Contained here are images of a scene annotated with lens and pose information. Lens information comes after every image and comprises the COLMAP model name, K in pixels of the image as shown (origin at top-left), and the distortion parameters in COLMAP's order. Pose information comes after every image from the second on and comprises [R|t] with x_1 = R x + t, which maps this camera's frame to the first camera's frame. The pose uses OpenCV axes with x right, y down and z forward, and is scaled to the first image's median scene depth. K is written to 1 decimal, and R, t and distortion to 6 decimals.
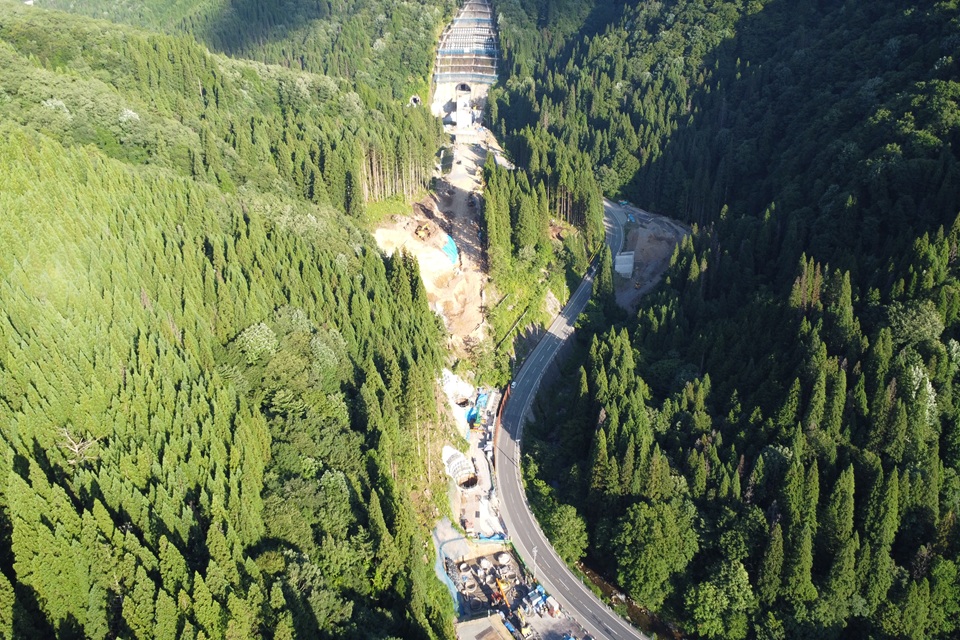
lens RADIAL K [[749.1, 0, 479.6], [0, 749.1, 204.7], [0, 0, 1]] dist [-0.009026, -0.003547]
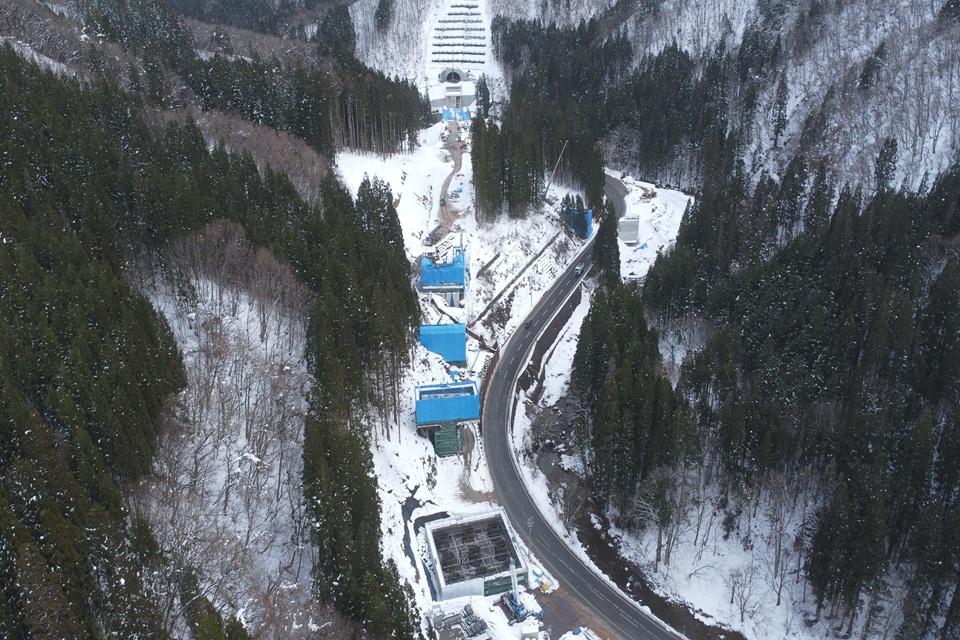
lens RADIAL K [[739.2, 0, 479.7], [0, 739.2, 218.5], [0, 0, 1]] dist [-0.011149, -0.006464]
pose [[0.999933, 0.004334, 0.010741, 0.008194], [-0.004036, 0.999610, -0.027627, 0.129542], [-0.010856, 0.027582, 0.999561, 0.167766]]
